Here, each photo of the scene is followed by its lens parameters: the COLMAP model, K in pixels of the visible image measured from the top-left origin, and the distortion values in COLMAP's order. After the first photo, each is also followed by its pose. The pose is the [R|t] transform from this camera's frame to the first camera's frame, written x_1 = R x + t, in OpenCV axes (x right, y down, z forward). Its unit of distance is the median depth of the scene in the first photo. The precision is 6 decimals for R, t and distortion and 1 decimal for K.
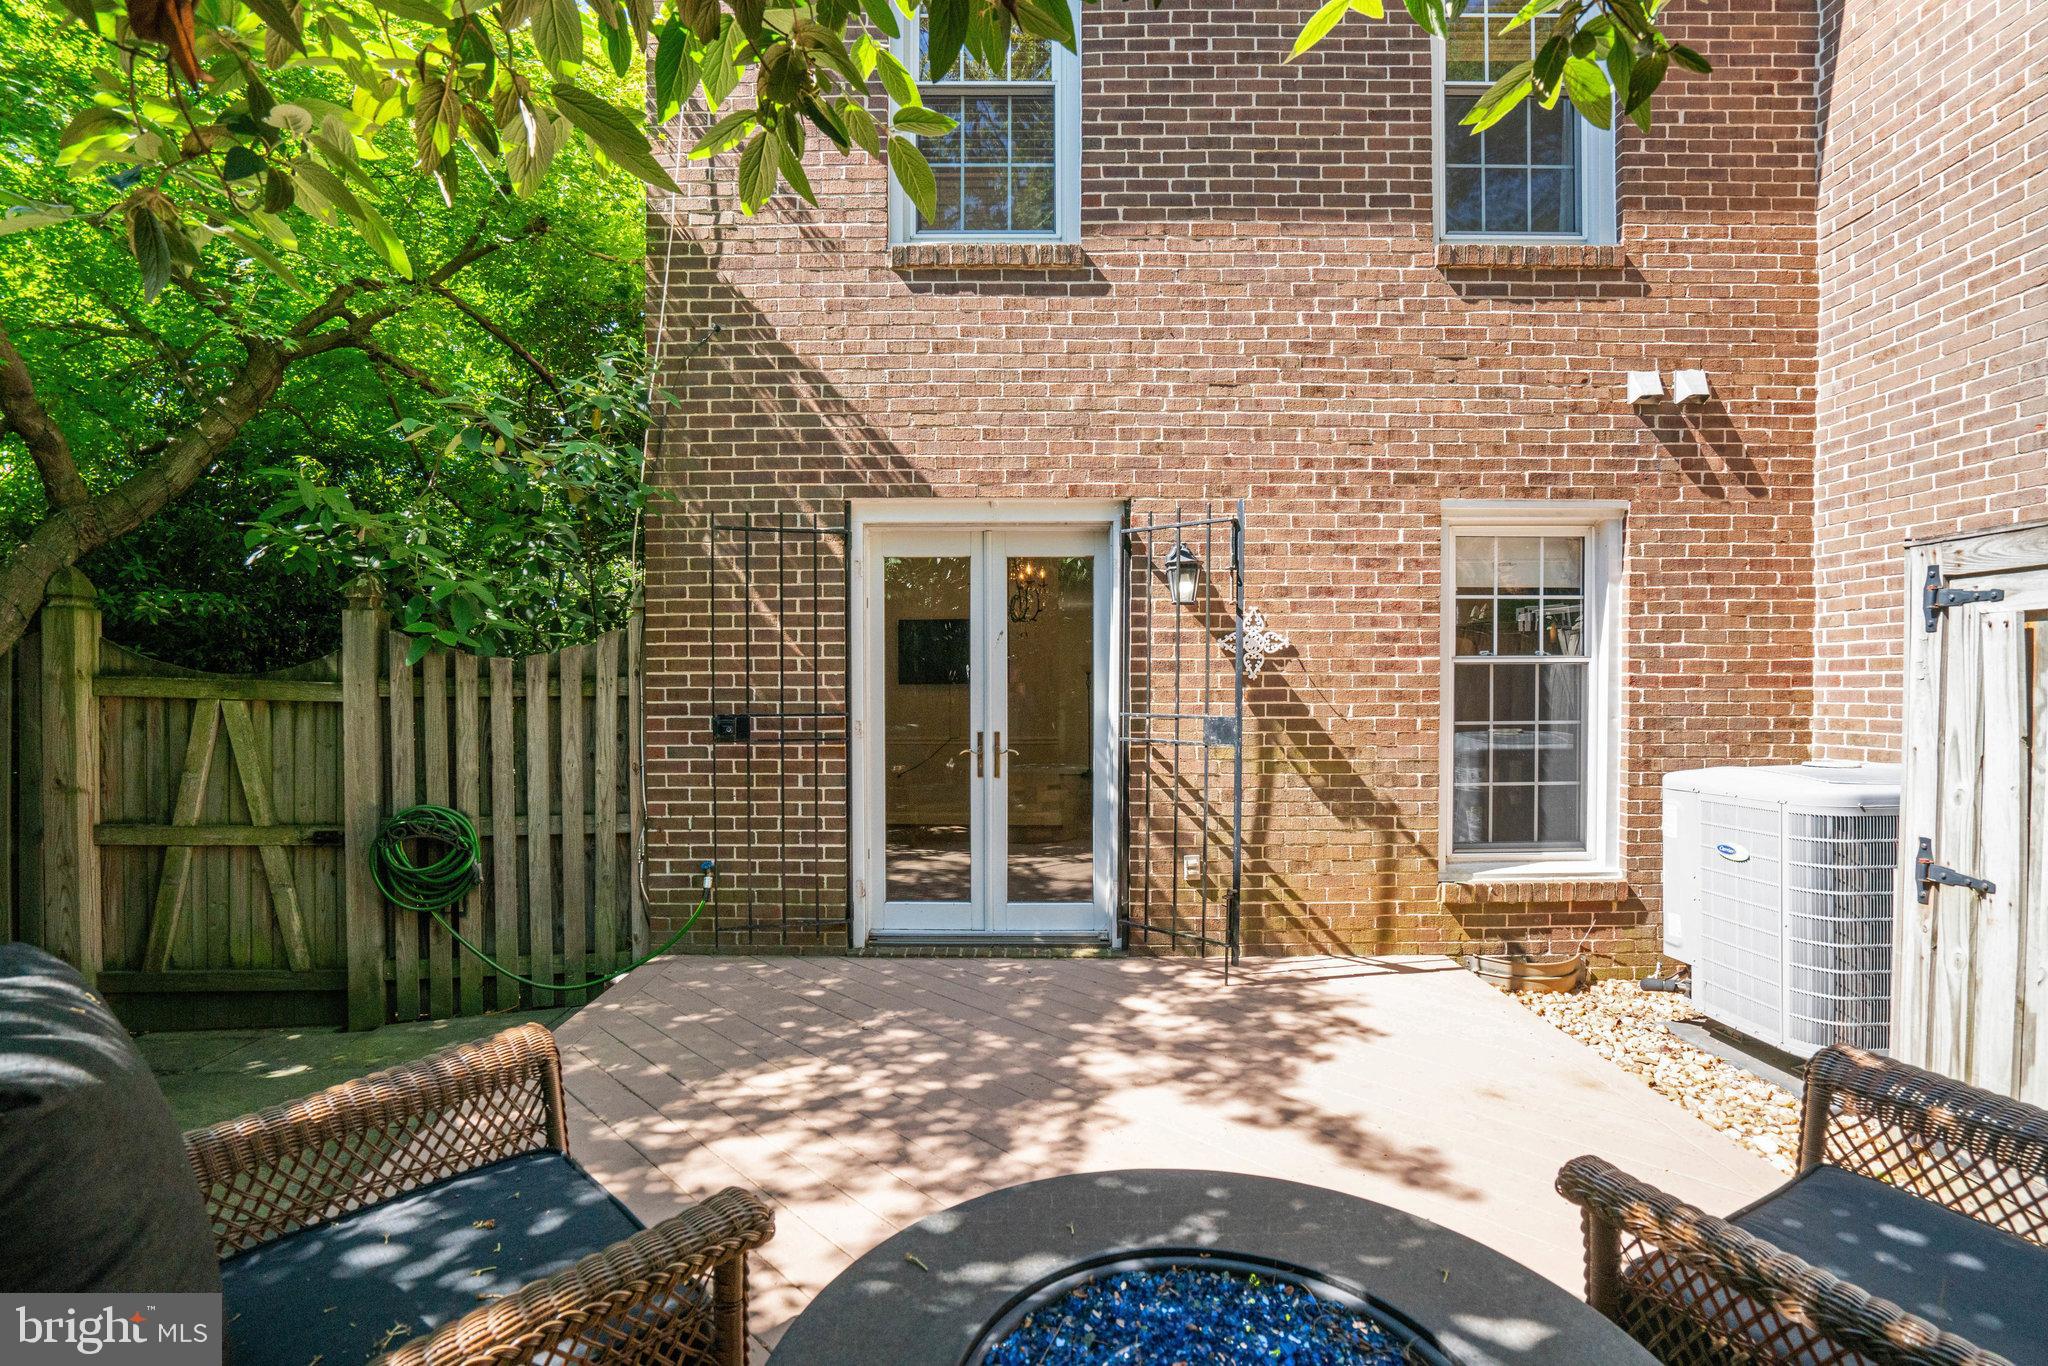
lens RADIAL K [[963.0, 0, 1024.0], [0, 963.0, 683.0], [0, 0, 1]] dist [-0.037670, 0.021926]
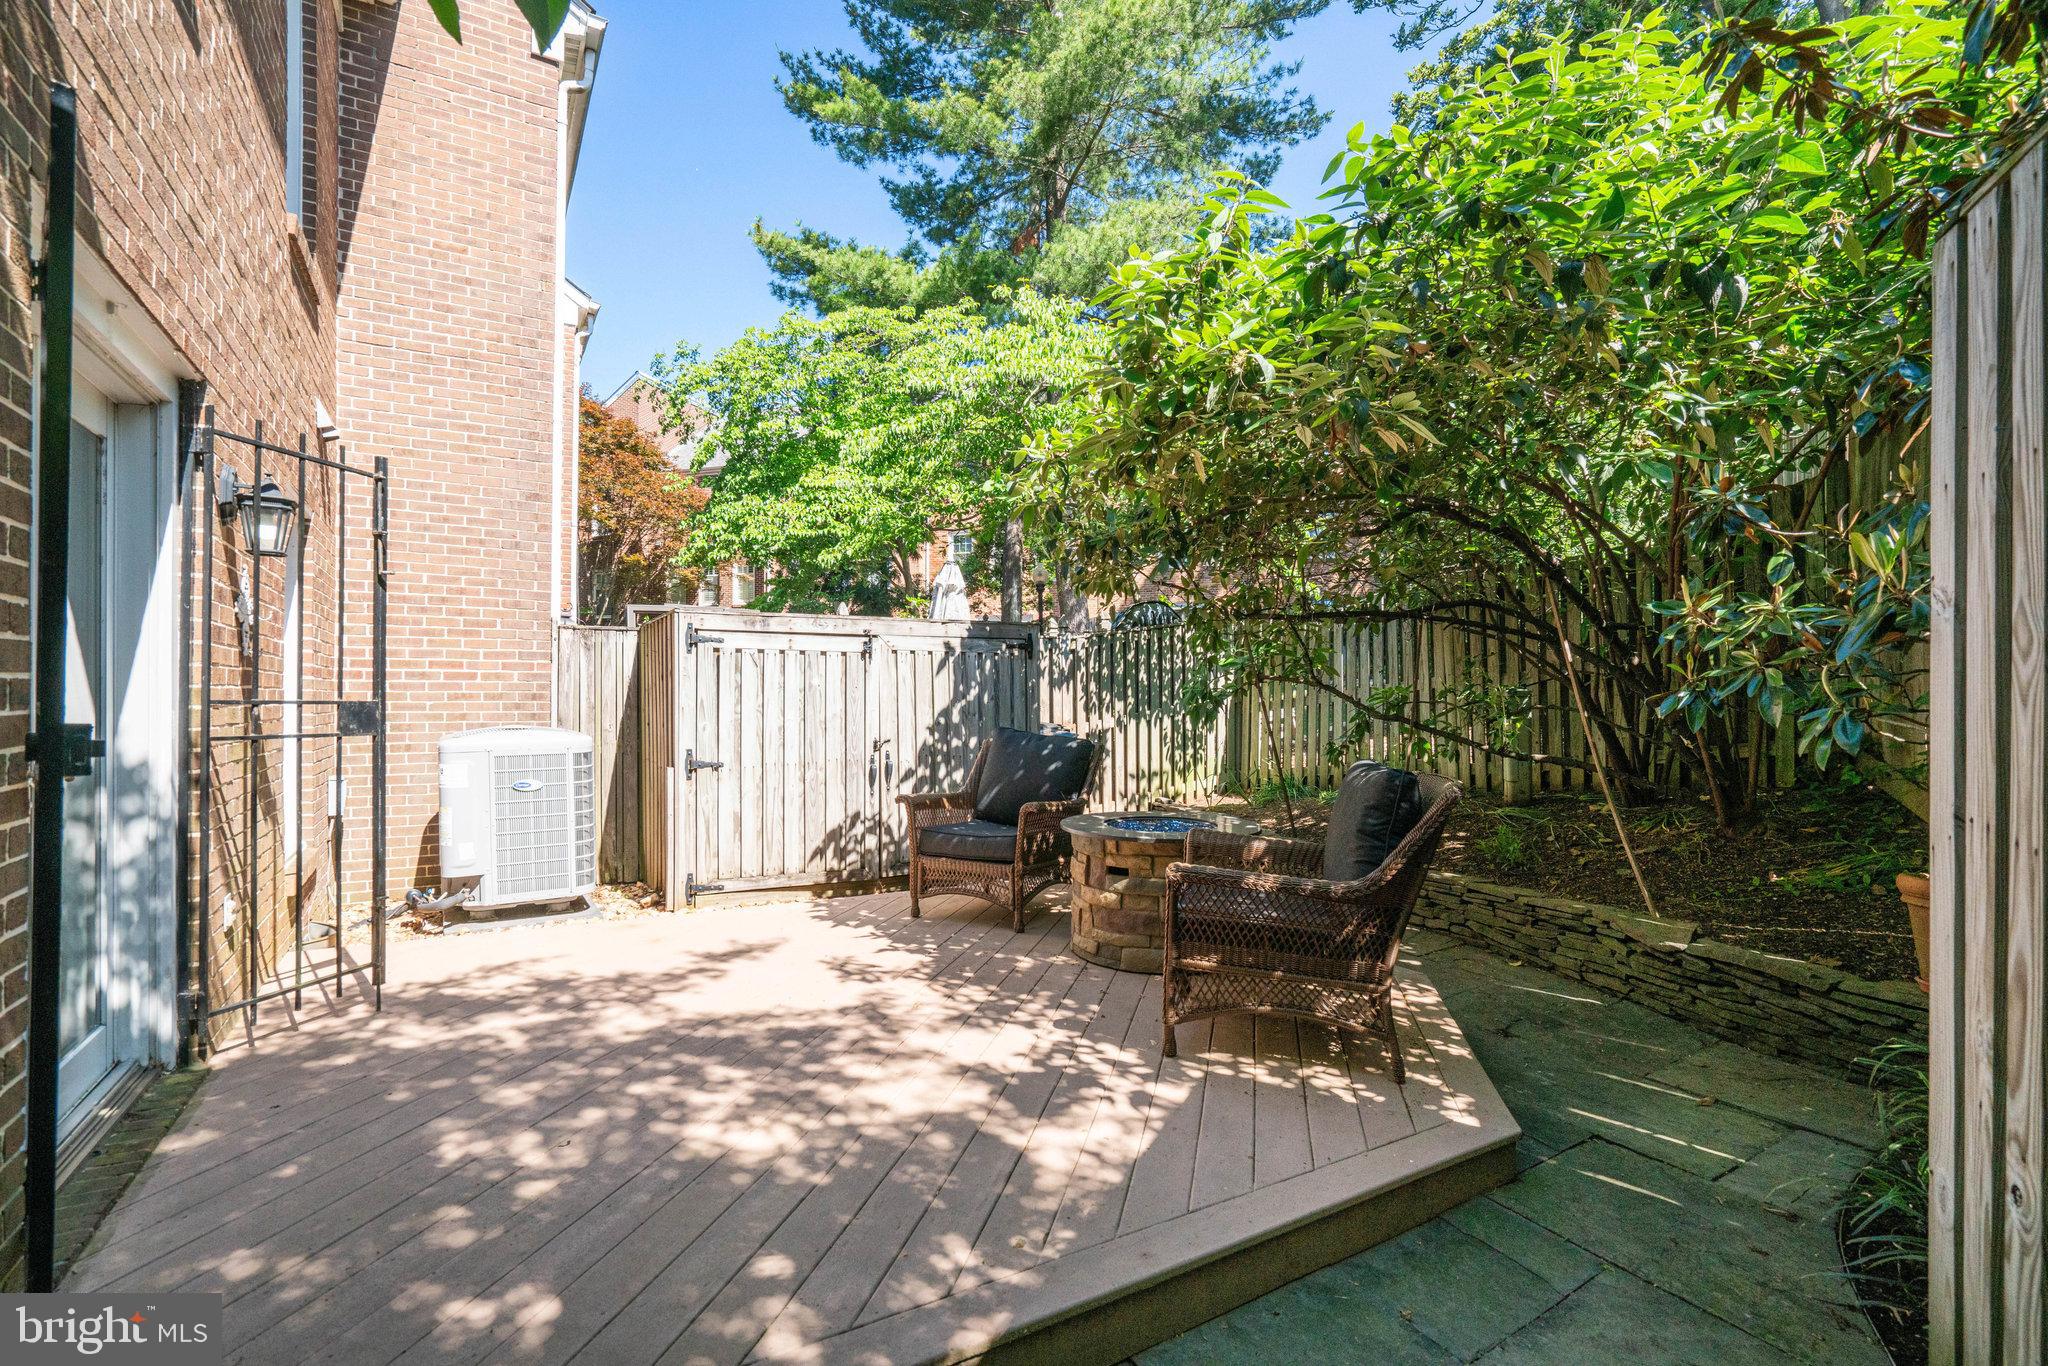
lens RADIAL K [[963.0, 0, 1024.0], [0, 963.0, 683.0], [0, 0, 1]] dist [-0.037670, 0.021926]
pose [[-0.509888, 0.007732, 0.860206, -1.103077], [-0.001581, 0.999949, -0.009925, 0.027618], [-0.860239, -0.006421, -0.509850, 1.224263]]
